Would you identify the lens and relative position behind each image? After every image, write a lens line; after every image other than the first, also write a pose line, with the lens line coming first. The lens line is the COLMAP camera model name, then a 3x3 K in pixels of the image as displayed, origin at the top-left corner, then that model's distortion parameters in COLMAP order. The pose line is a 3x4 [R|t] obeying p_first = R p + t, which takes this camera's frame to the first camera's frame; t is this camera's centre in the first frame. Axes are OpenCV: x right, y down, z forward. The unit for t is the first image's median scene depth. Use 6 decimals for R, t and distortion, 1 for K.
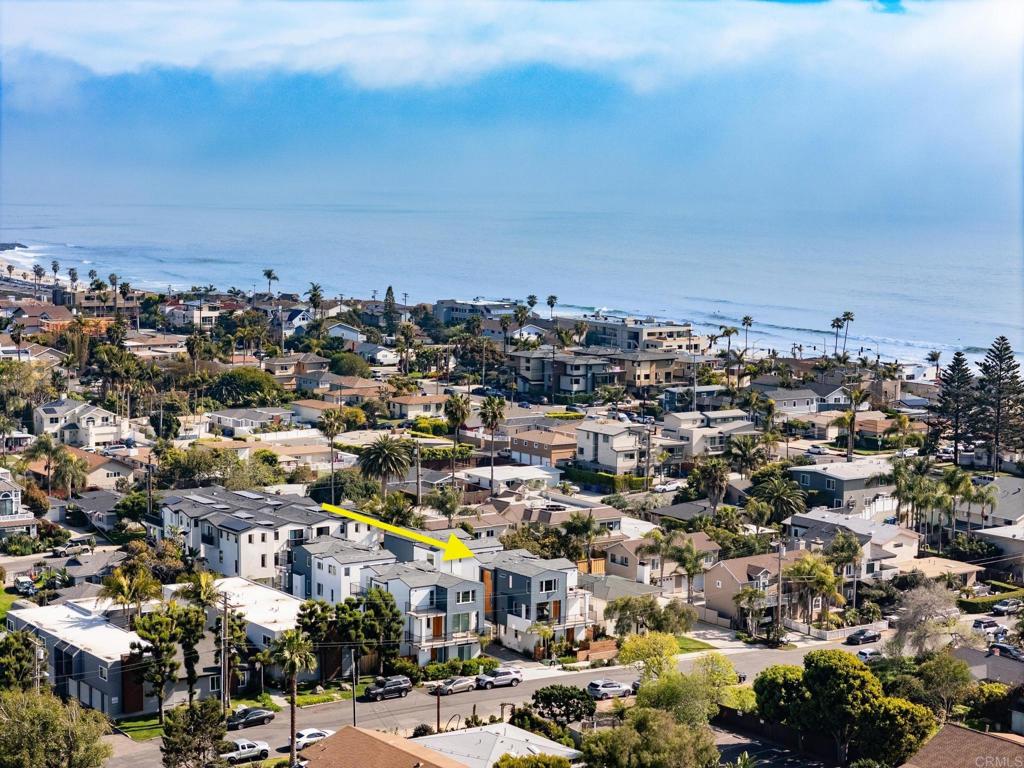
lens RADIAL K [[2086.0, 0, 512.2], [0, 2086.0, 382.9], [0, 0, 1]] dist [-0.184002, 0.000000]
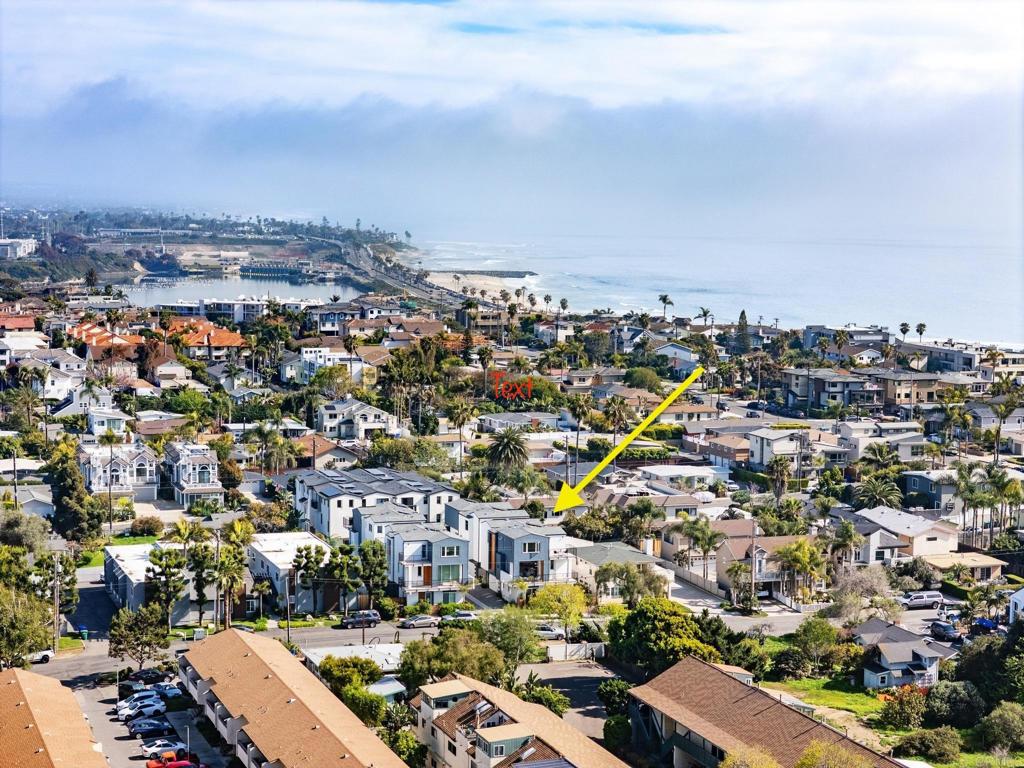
lens RADIAL K [[2086.0, 0, 511.9], [0, 2086.0, 383.5], [0, 0, 1]] dist [-0.184002, 0.000000]
pose [[0.959418, 0.024248, -0.280943, 0.218870], [-0.028909, 0.999504, -0.012455, 0.012841], [0.280502, 0.020071, 0.959644, -0.088757]]
